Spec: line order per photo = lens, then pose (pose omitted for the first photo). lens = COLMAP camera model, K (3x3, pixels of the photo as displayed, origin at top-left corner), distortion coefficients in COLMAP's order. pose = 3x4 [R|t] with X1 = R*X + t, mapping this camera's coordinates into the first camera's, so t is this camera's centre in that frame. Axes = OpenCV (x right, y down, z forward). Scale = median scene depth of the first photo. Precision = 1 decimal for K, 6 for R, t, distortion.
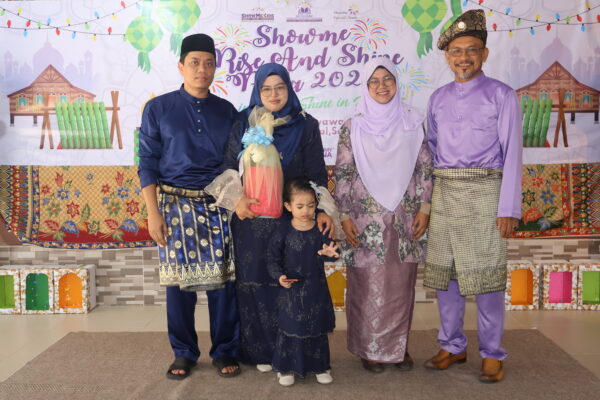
lens RADIAL K [[684.3, 0, 298.6], [0, 684.3, 202.3], [0, 0, 1]] dist [0.000998, 0.000000]
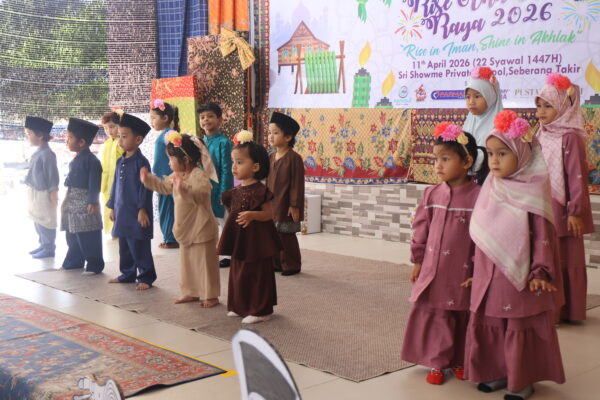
lens RADIAL K [[855.9, 0, 297.3], [0, 855.9, 202.6], [0, 0, 1]] dist [-0.017750, 0.000000]
pose [[0.699059, 0.079816, -0.710596, 0.693627], [-0.051712, 0.996792, 0.061090, 0.018118], [0.713192, -0.005959, 0.700944, -0.024294]]
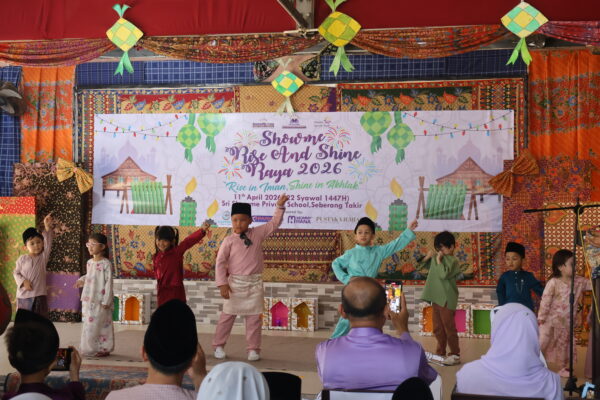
lens RADIAL K [[1078.1, 0, 301.0], [0, 1078.1, 201.4], [0, 0, 1]] dist [0.004523, 0.000000]
pose [[0.965129, 0.017357, -0.261198, 0.611122], [-0.037315, 0.996732, -0.071642, 0.048791], [0.259101, 0.078890, 0.962623, -1.148279]]
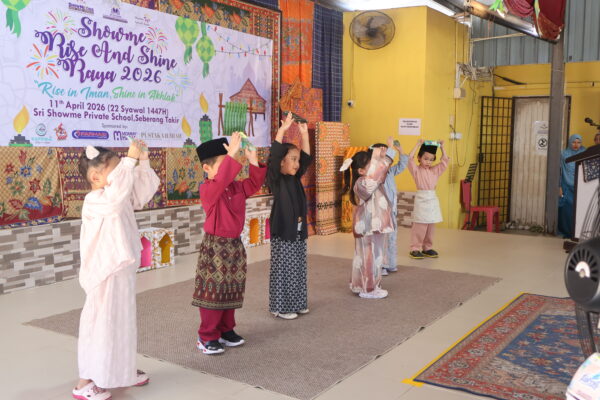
lens RADIAL K [[639.3, 0, 305.1], [0, 639.3, 202.2], [0, 0, 1]] dist [-0.010909, 0.000000]
pose [[0.508469, -0.065570, 0.858580, -0.759148], [0.045467, 0.997750, 0.049271, -0.000806], [-0.859879, 0.013984, 0.510306, 0.191710]]
